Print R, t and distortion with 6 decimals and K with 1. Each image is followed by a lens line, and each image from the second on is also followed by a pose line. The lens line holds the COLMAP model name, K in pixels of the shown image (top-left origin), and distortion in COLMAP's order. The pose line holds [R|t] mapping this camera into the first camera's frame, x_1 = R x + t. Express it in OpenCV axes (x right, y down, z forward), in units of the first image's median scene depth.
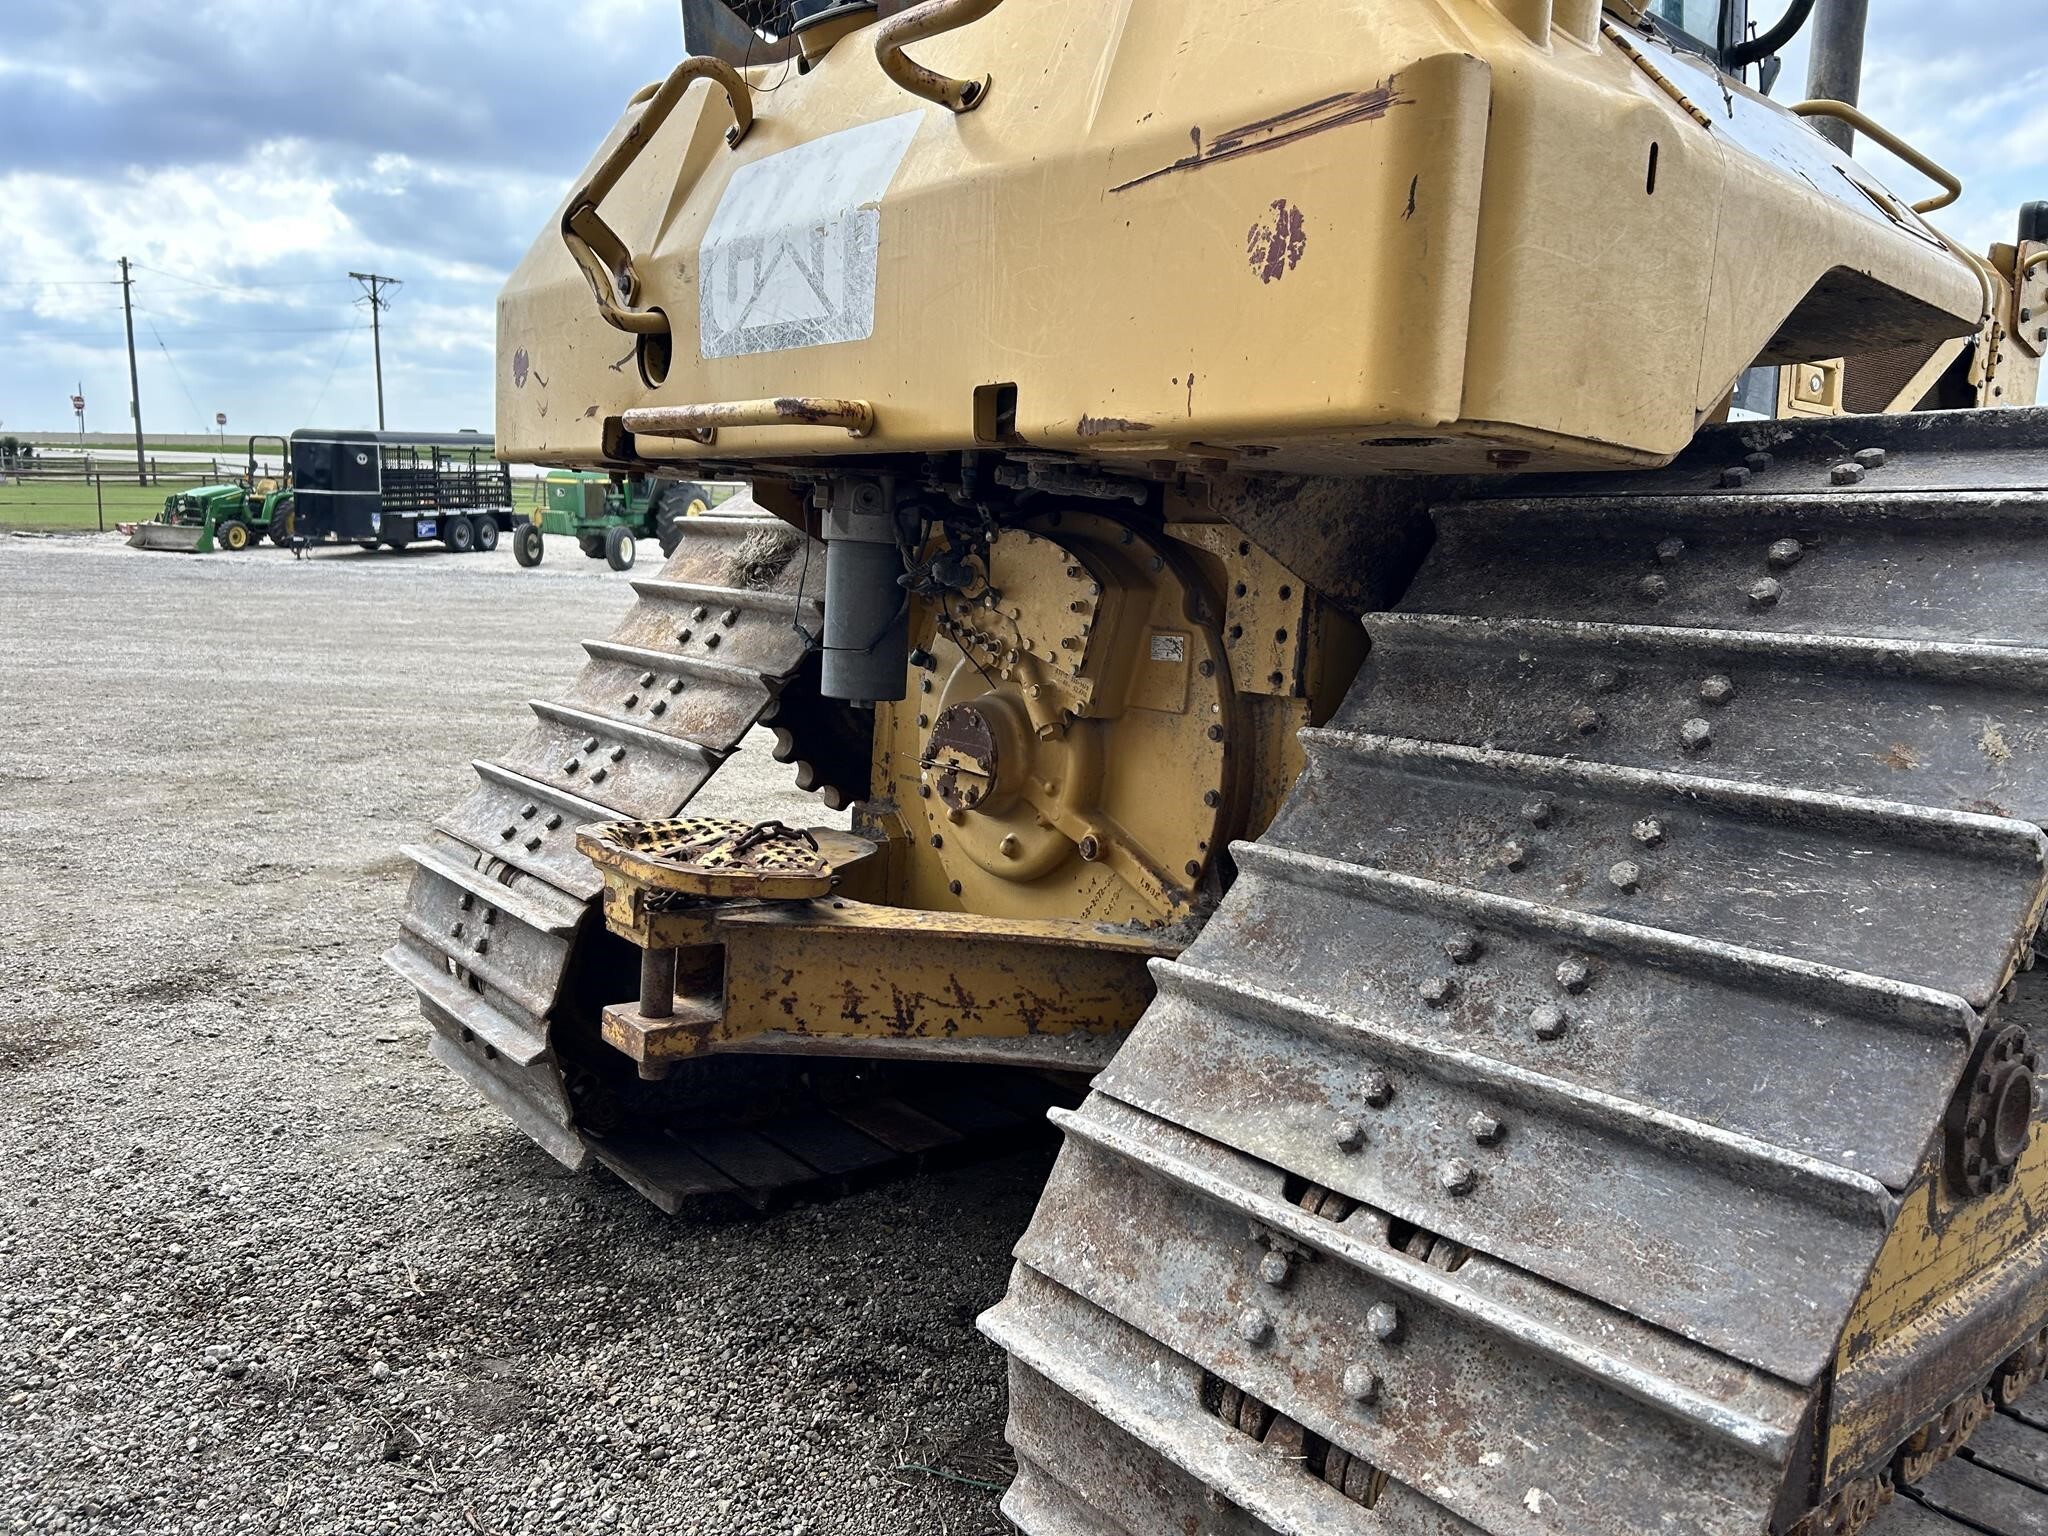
lens RADIAL K [[1556.2, 0, 1024.0], [0, 1556.2, 768.0], [0, 0, 1]] dist [0.057355, -0.063455]
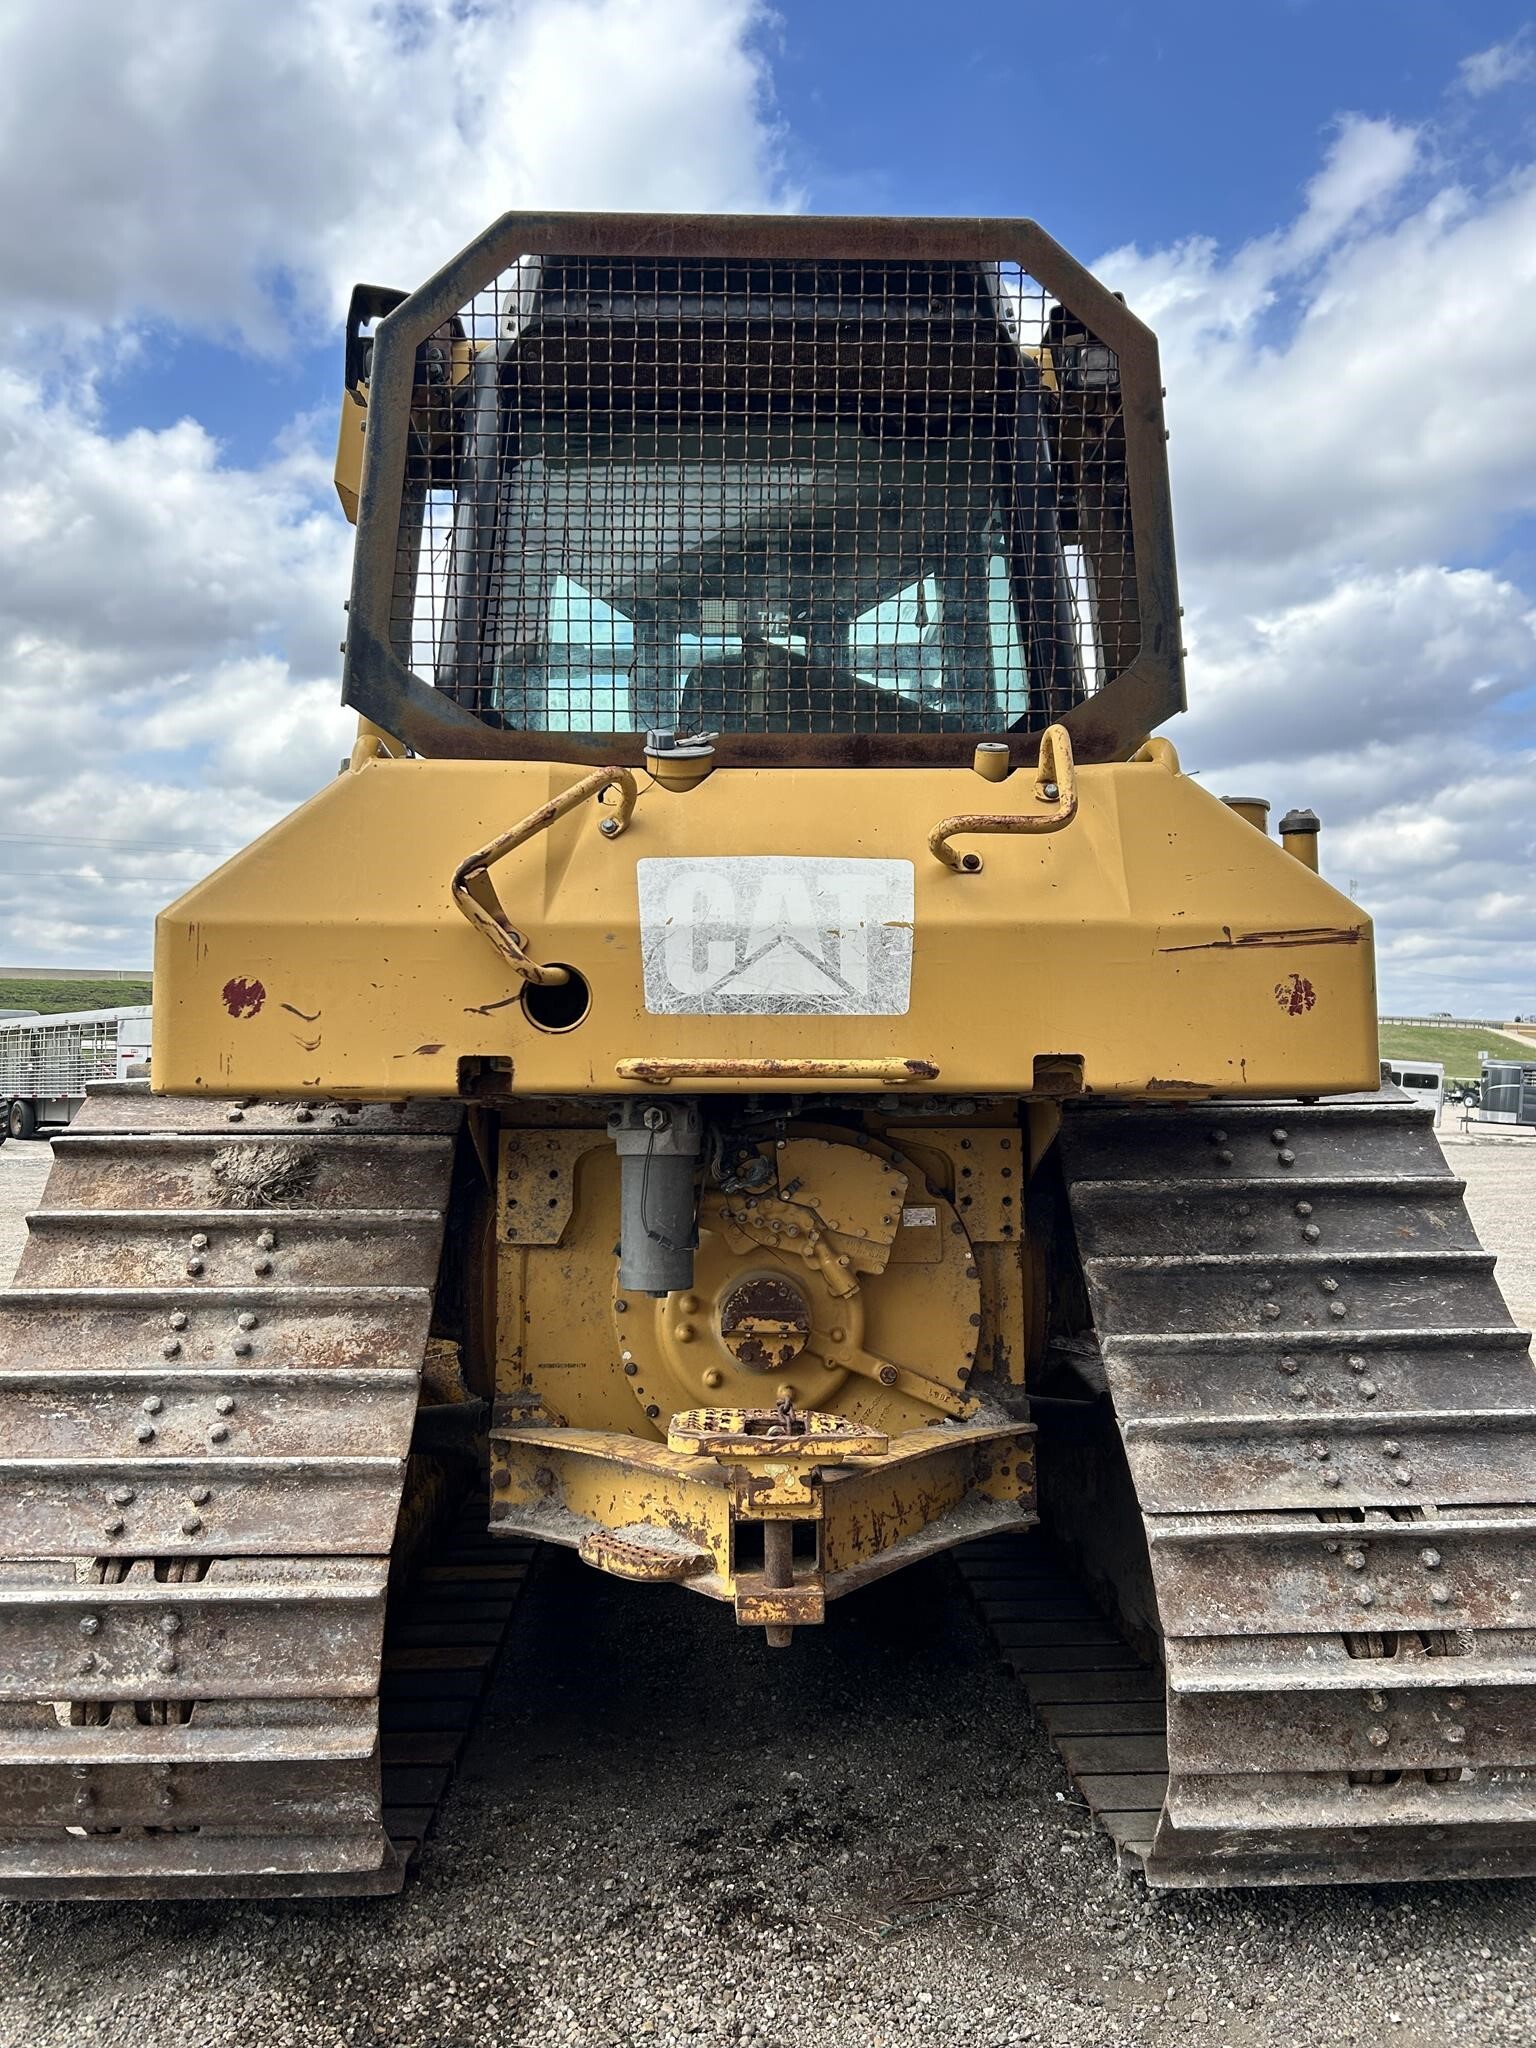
lens RADIAL K [[1559.2, 0, 766.4], [0, 1559.2, 1013.8], [0, 0, 1]] dist [0.102890, -0.121468]
pose [[0.596799, 0.003287, 0.802384, -1.413198], [0.140200, 0.984181, -0.108310, -0.156435], [-0.790047, 0.177134, 0.586897, 0.308929]]
